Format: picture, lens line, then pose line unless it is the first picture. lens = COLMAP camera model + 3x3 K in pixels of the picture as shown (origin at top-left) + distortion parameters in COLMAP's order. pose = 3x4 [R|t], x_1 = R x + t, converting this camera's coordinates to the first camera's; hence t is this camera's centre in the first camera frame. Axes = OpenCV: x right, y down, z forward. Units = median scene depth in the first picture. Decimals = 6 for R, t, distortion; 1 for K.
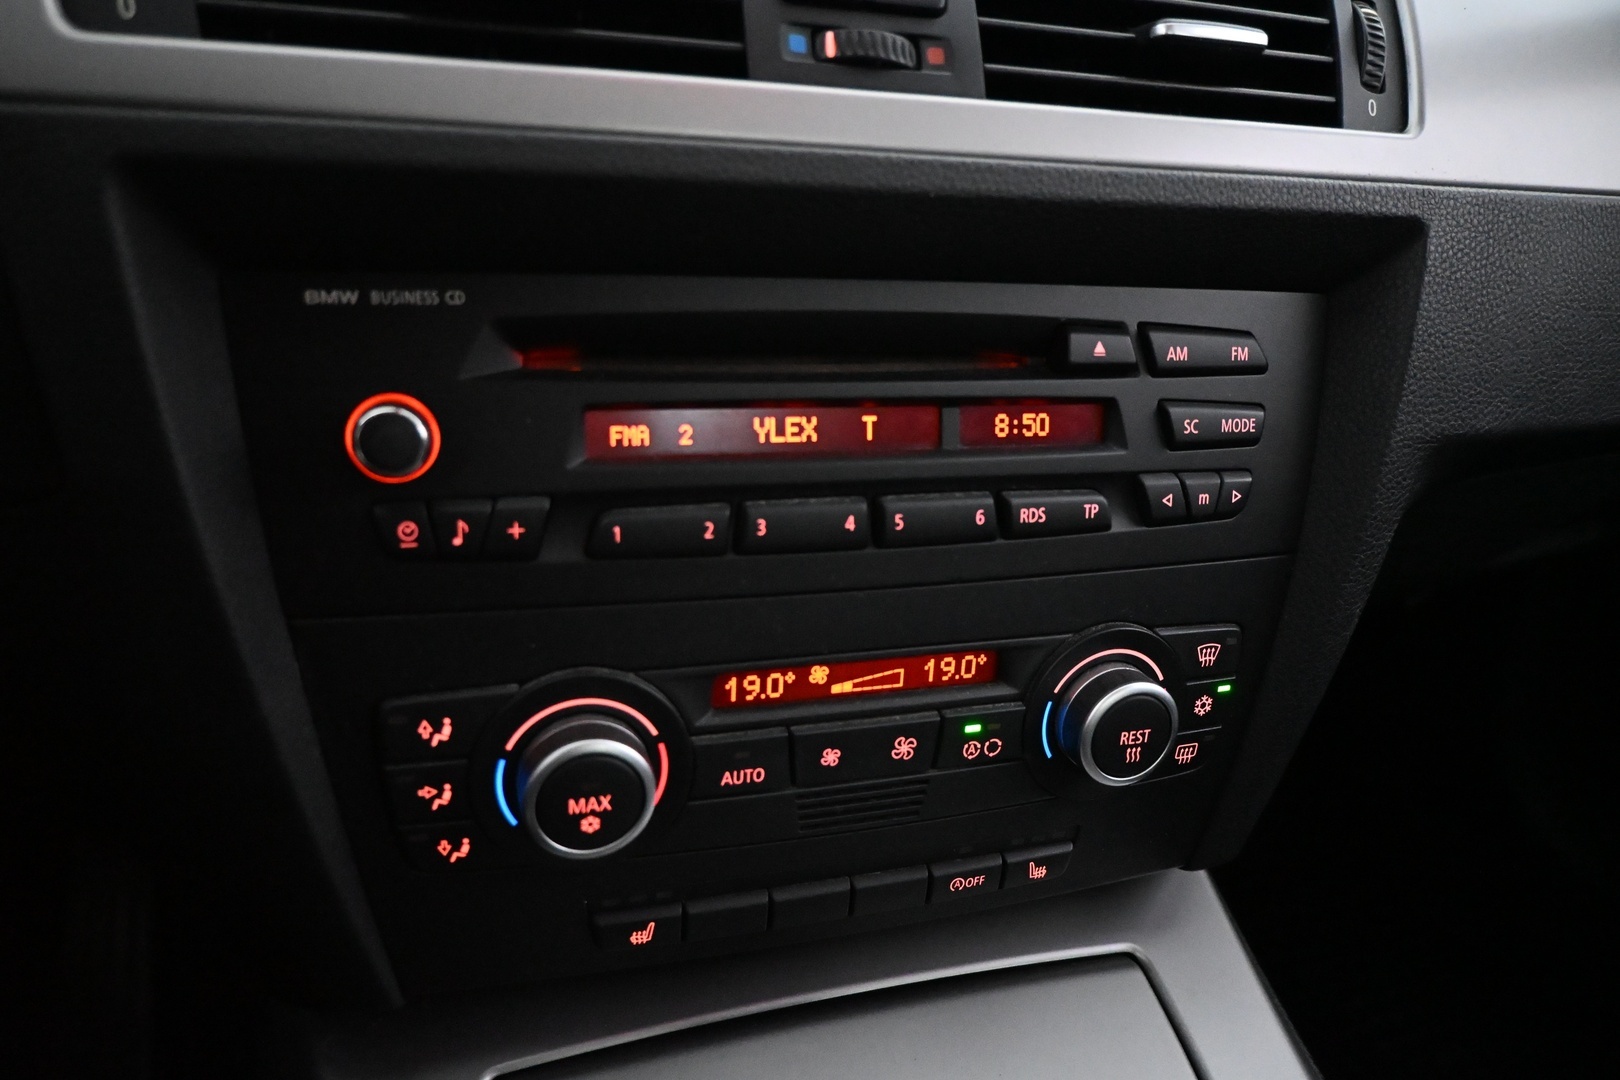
lens RADIAL K [[1117.1, 0, 816.6], [0, 1117.1, 538.1], [0, 0, 1]] dist [0.002220, -0.004362]
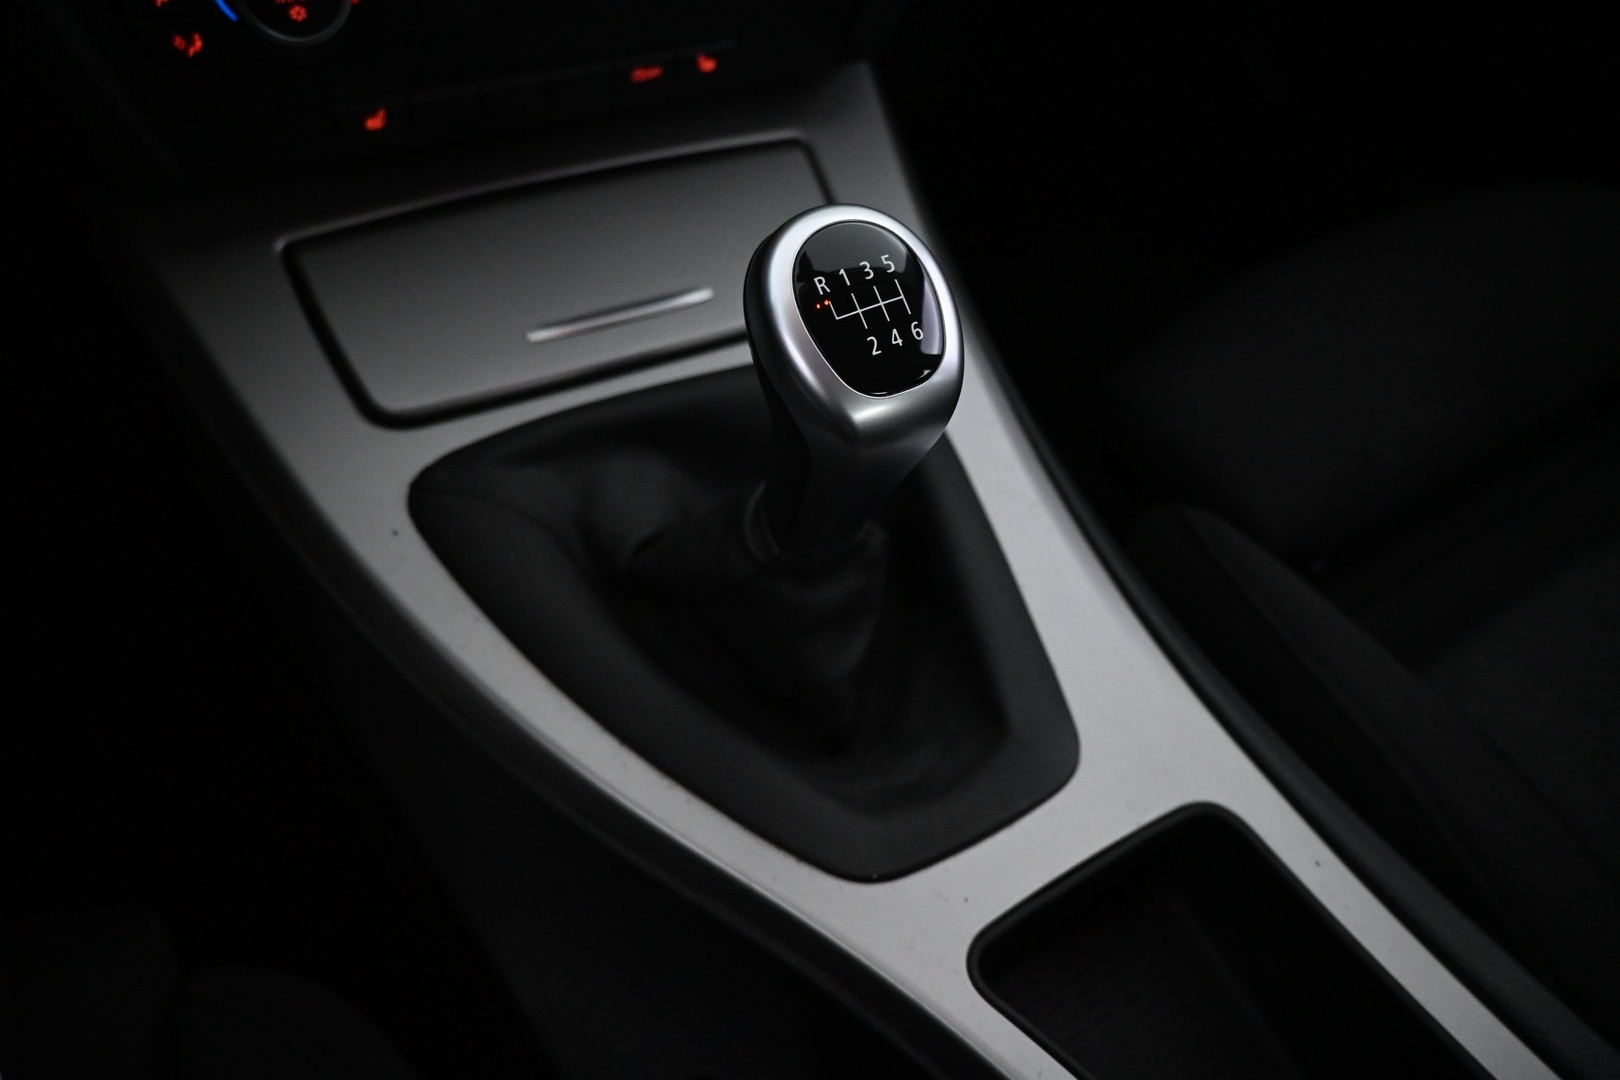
lens RADIAL K [[1117.1, 0, 818.7], [0, 1117.1, 537.8], [0, 0, 1]] dist [0.002220, -0.004362]
pose [[0.989065, -0.094539, 0.113194, 0.150713], [0.015577, 0.830191, 0.557261, 0.055837], [-0.146656, -0.549404, 0.822585, -0.358927]]
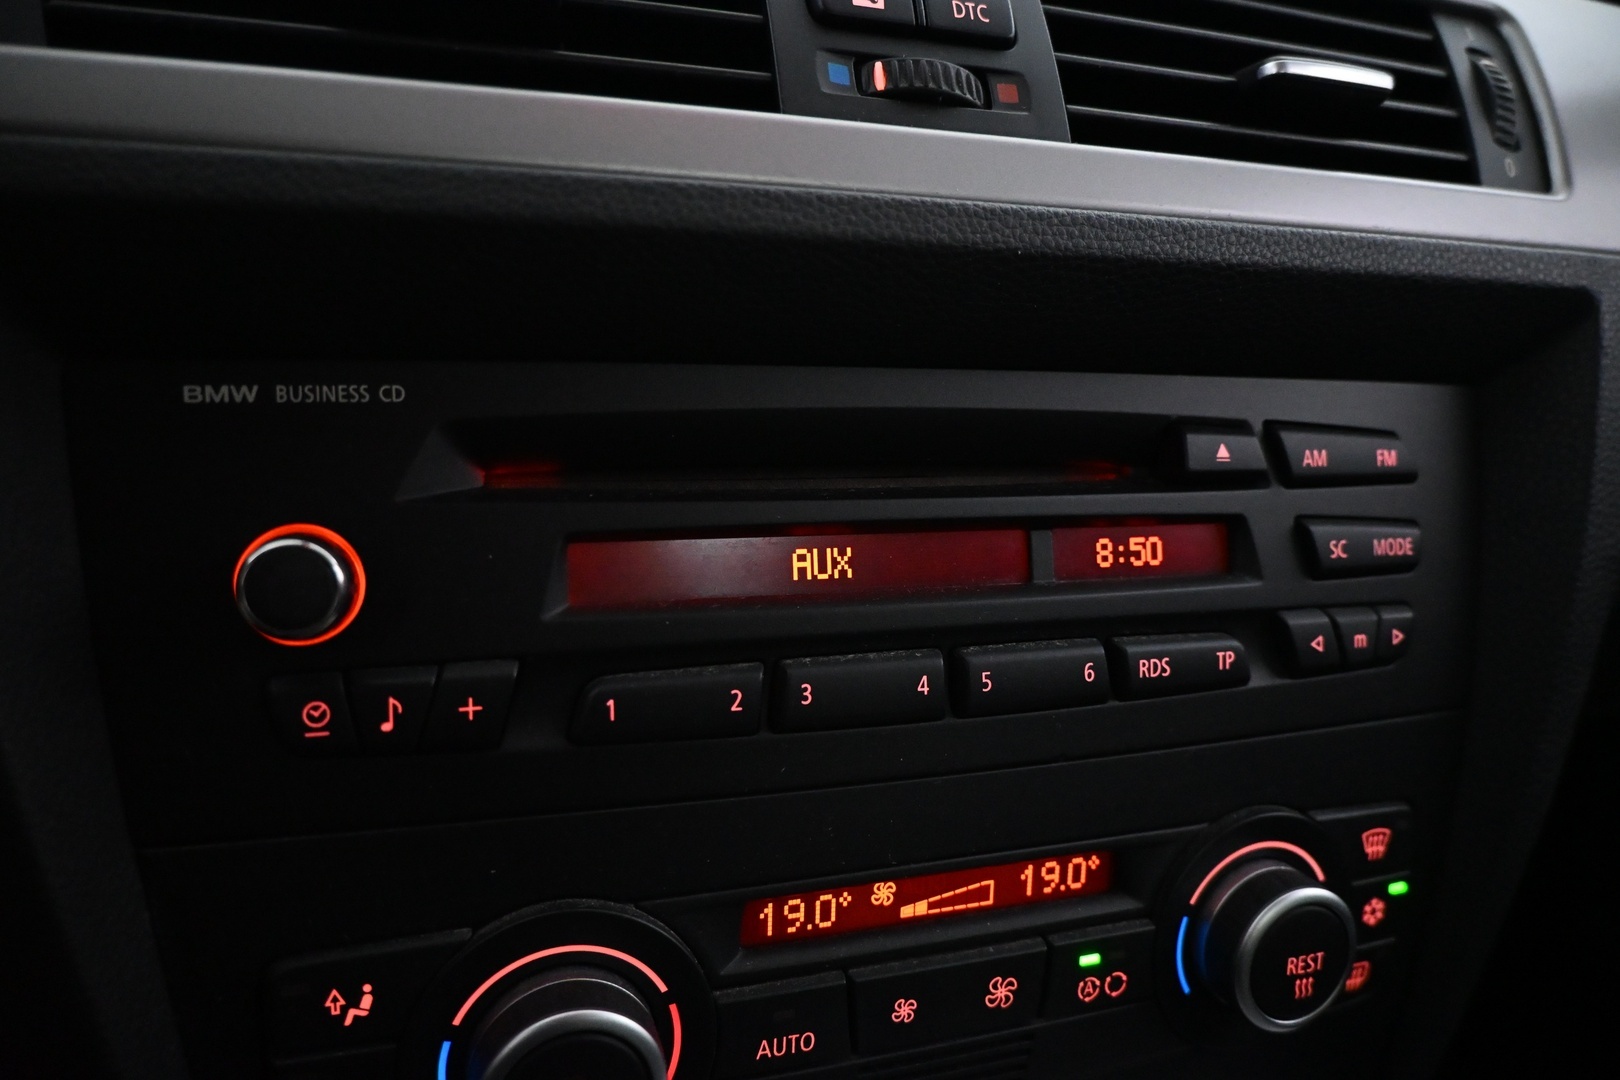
lens RADIAL K [[1117.1, 0, 812.6], [0, 1117.1, 537.6], [0, 0, 1]] dist [0.002220, -0.004362]
pose [[0.999491, -0.026979, 0.017001, -0.051597], [0.029180, 0.988802, -0.146352, -0.003508], [-0.012862, 0.146774, 0.989086, 0.239069]]
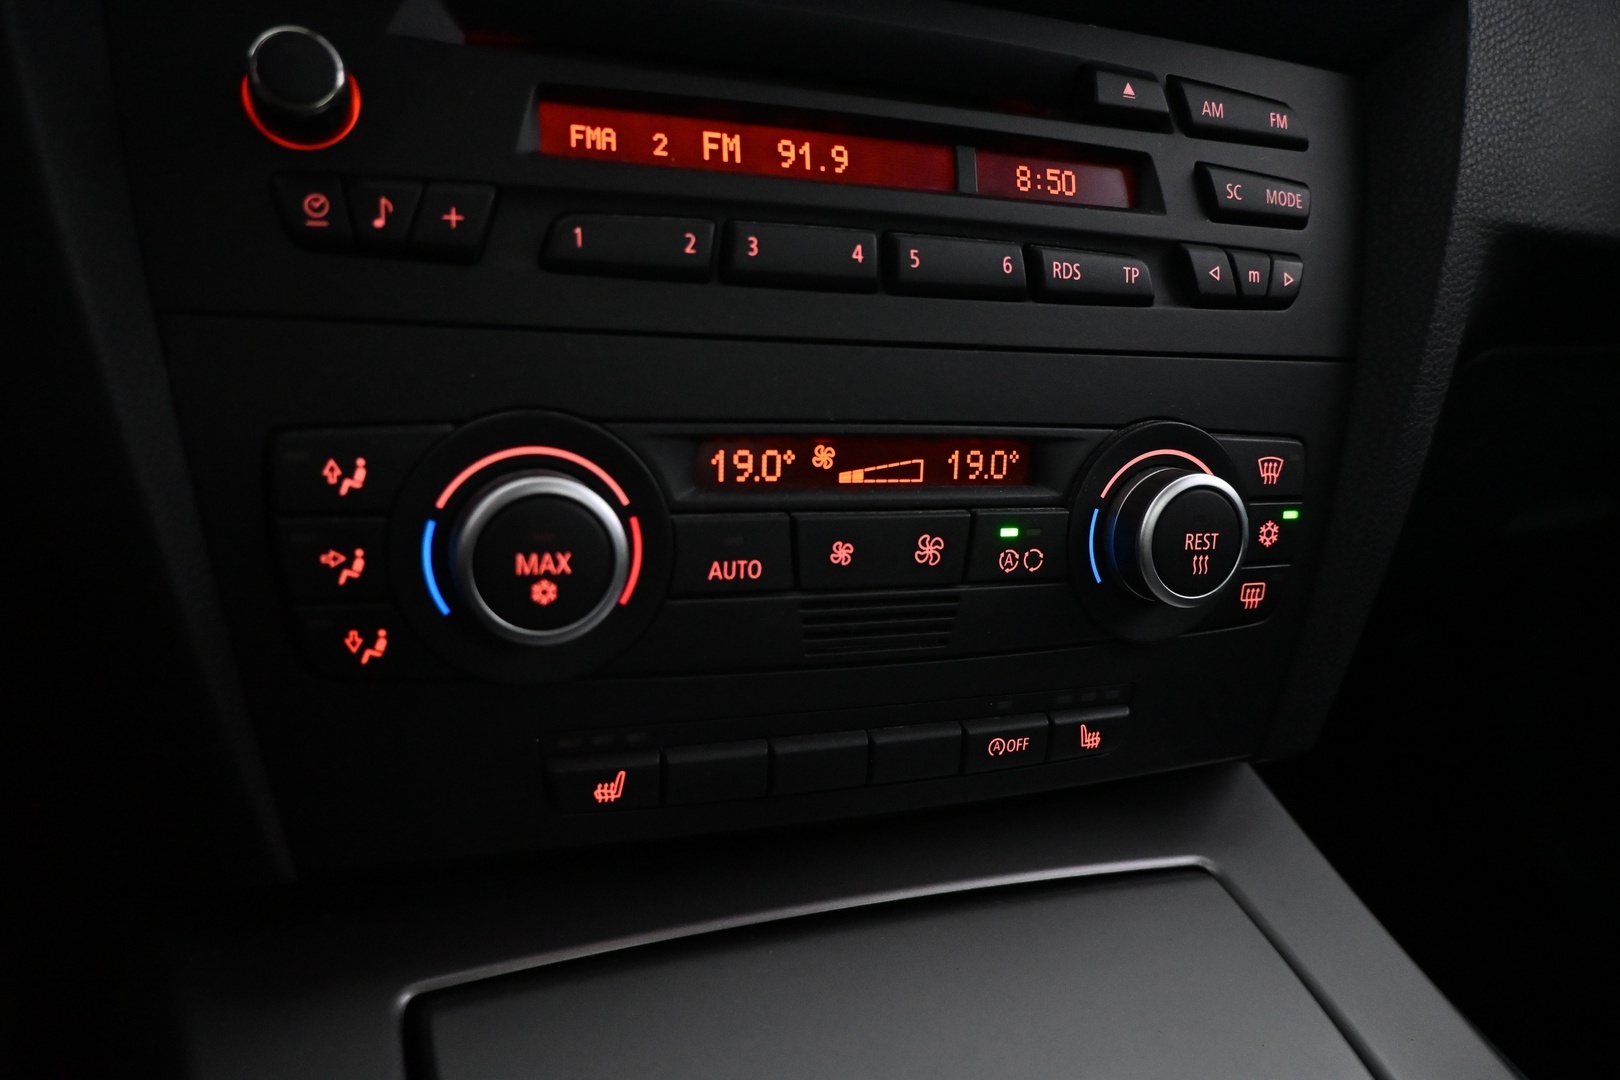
lens RADIAL K [[1117.1, 0, 815.9], [0, 1117.1, 542.2], [0, 0, 1]] dist [0.002220, -0.004362]
pose [[0.998728, -0.026626, 0.042827, -0.041292], [0.032774, 0.988152, -0.149939, 0.312854], [-0.038328, 0.151152, 0.987767, 0.197213]]
